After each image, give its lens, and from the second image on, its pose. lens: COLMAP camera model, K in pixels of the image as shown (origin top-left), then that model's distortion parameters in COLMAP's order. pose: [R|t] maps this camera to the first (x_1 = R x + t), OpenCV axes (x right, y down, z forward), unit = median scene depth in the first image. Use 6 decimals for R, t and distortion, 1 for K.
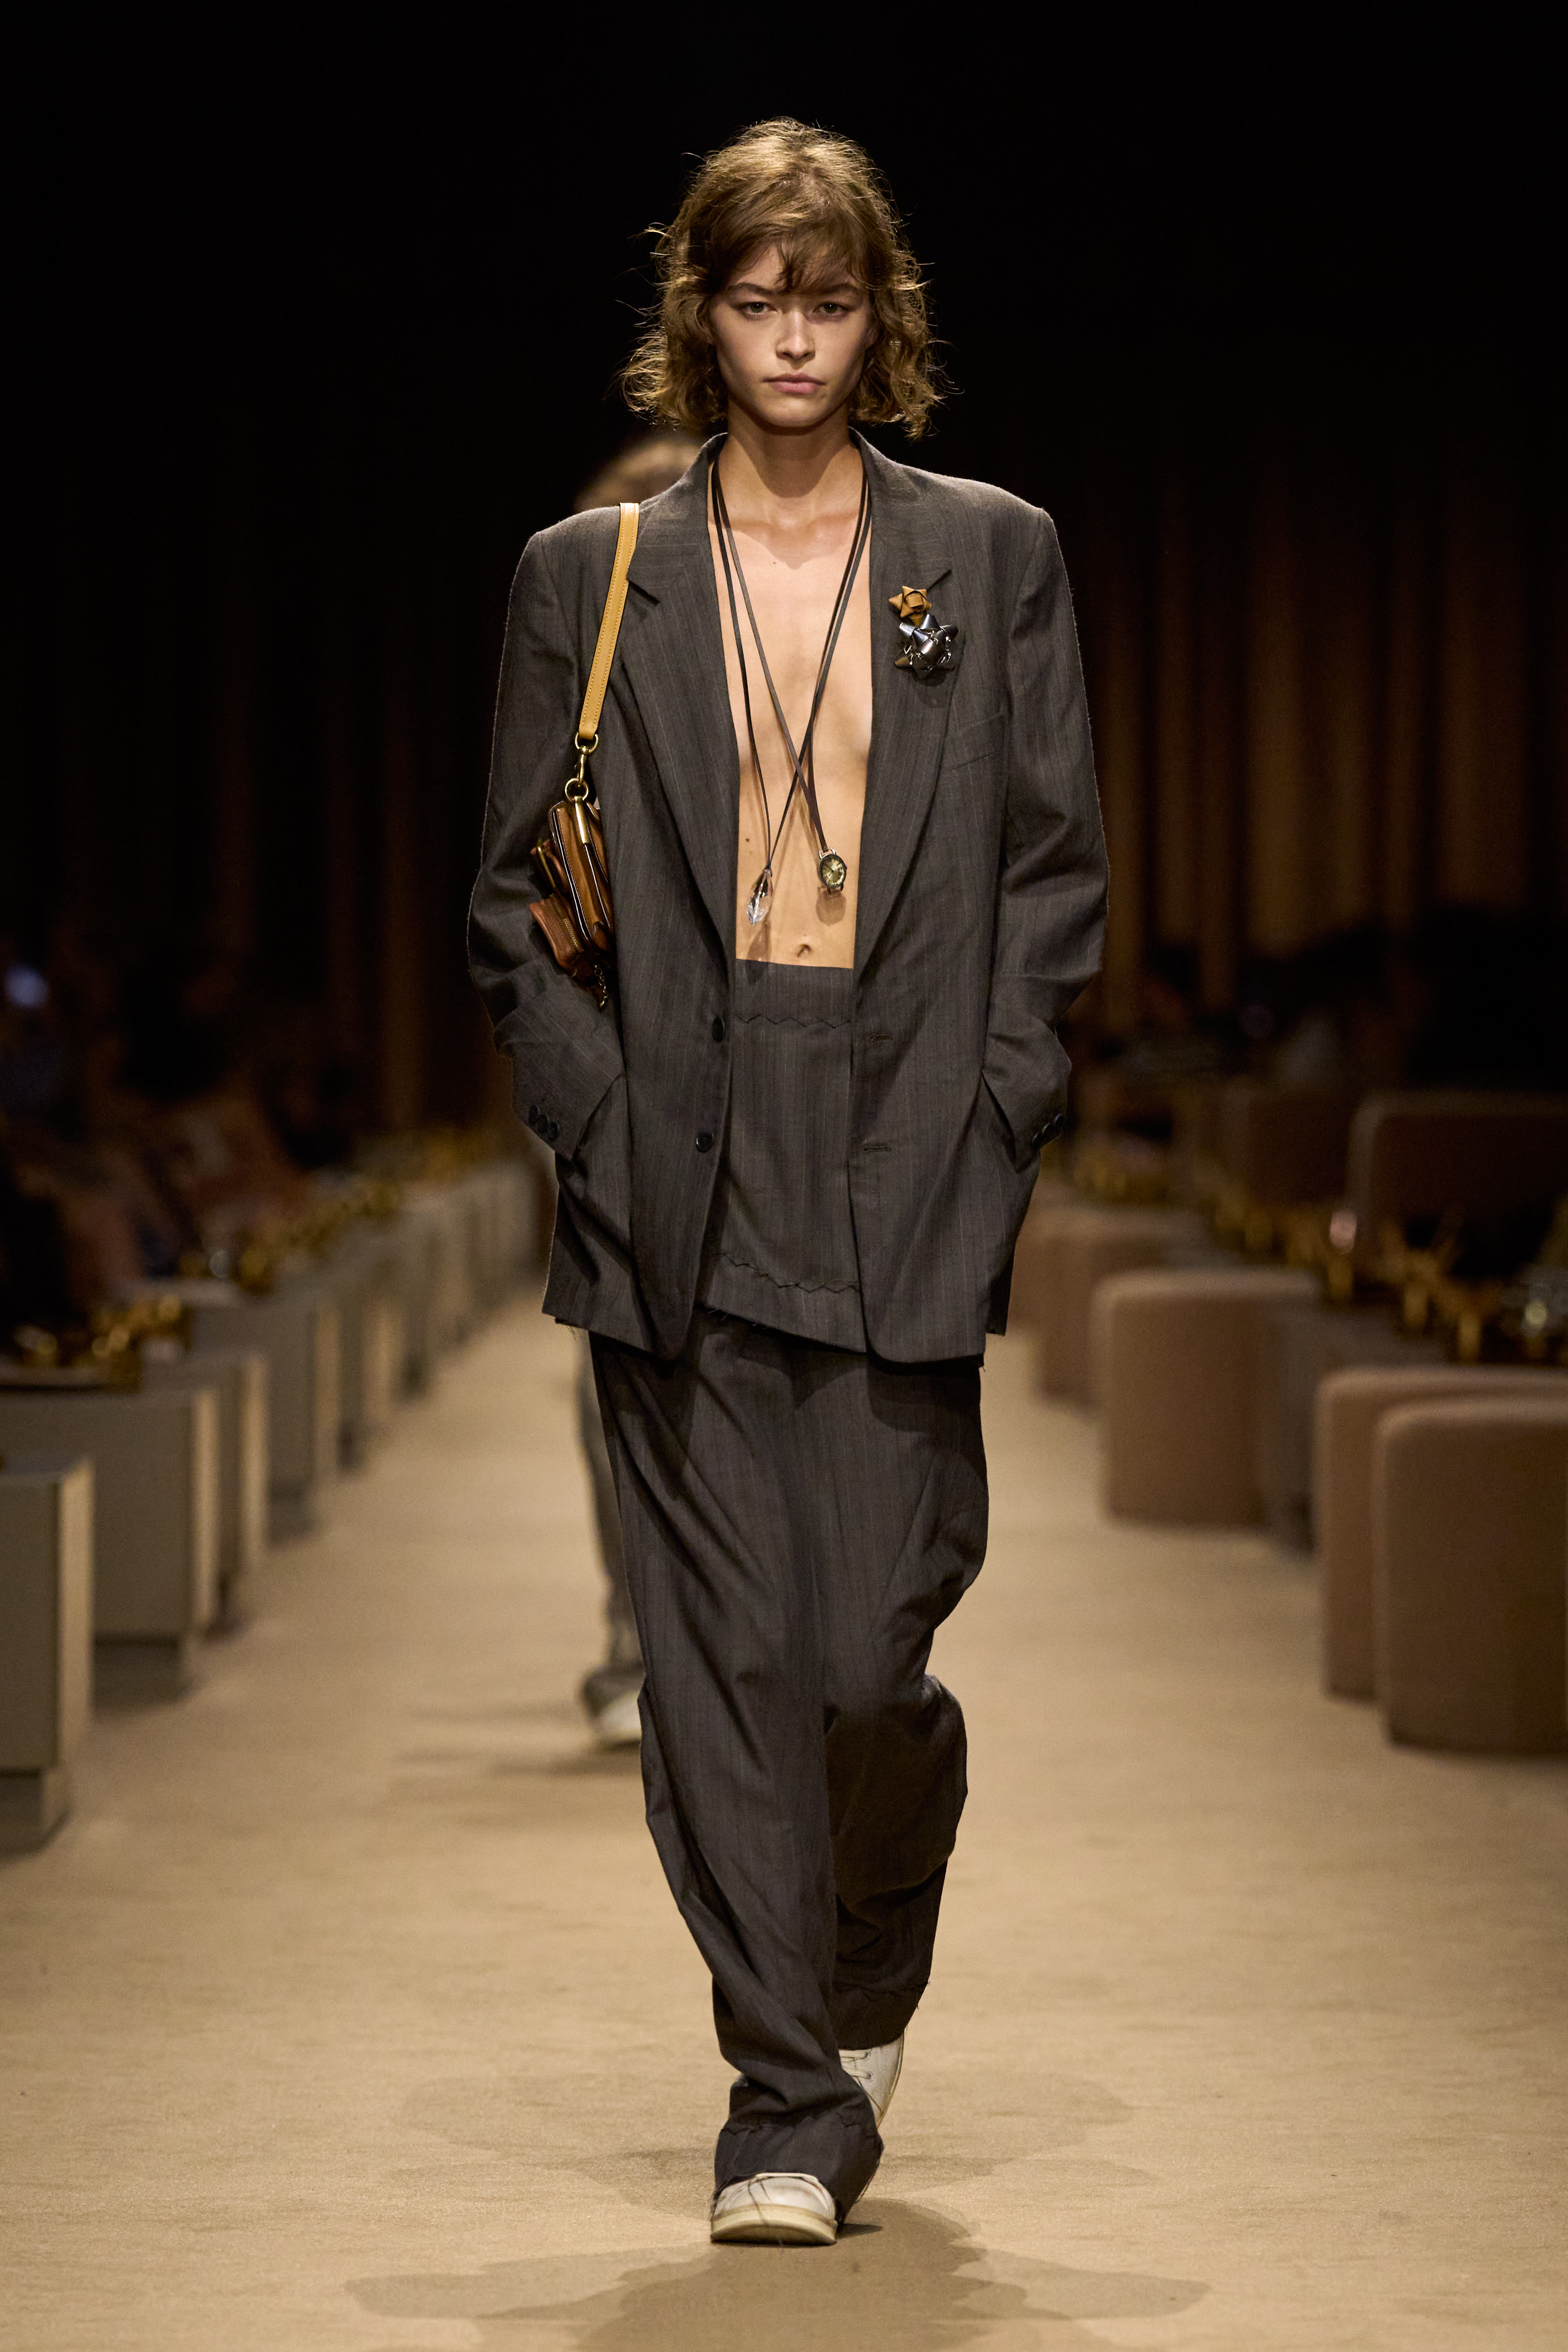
lens RADIAL K [[10731.4, 0, 712.6], [0, 10731.4, 1230.2], [0, 0, 1]] dist [0.558214, 0.000000]
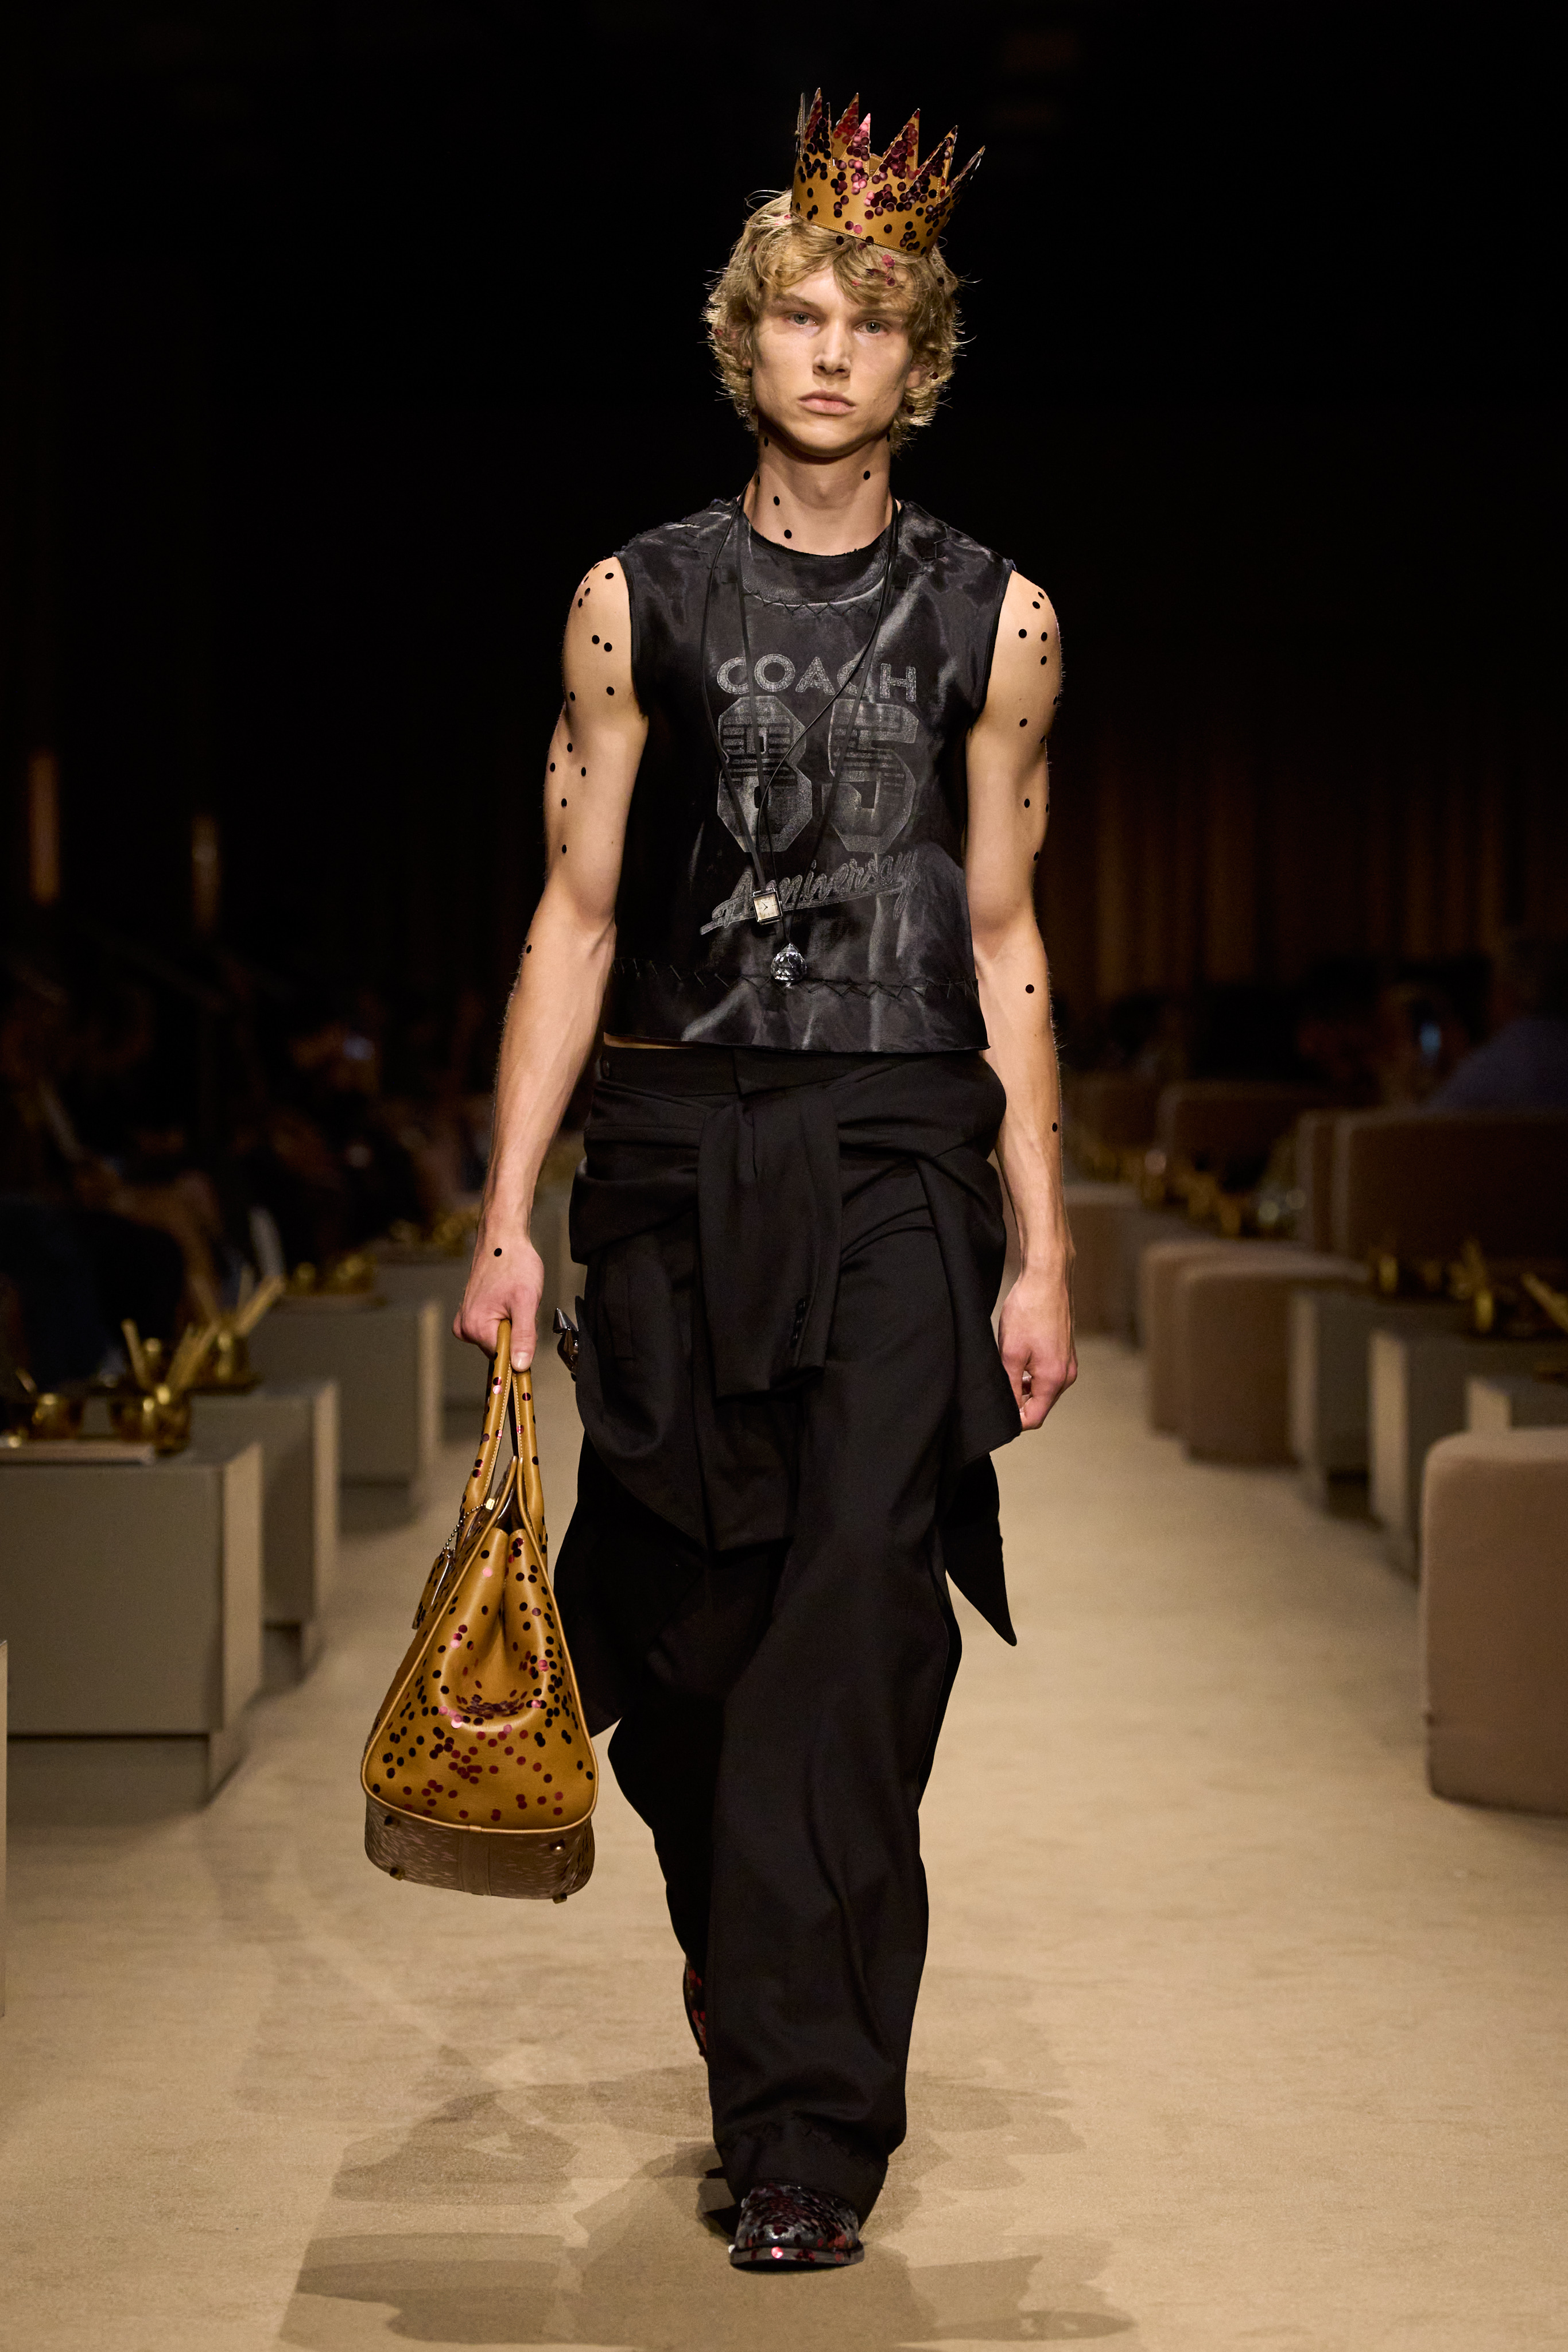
lens RADIAL K [[6055.8, 0, 778.8], [0, 6055.8, 1191.9], [0, 0, 1]] dist [0.201578, 0.000000]
pose [[0.999976, -0.006444, -0.002725, 0.004062], [0.006456, 0.999968, 0.004723, -0.005924], [0.002694, -0.004741, 0.999985, 0.413942]]
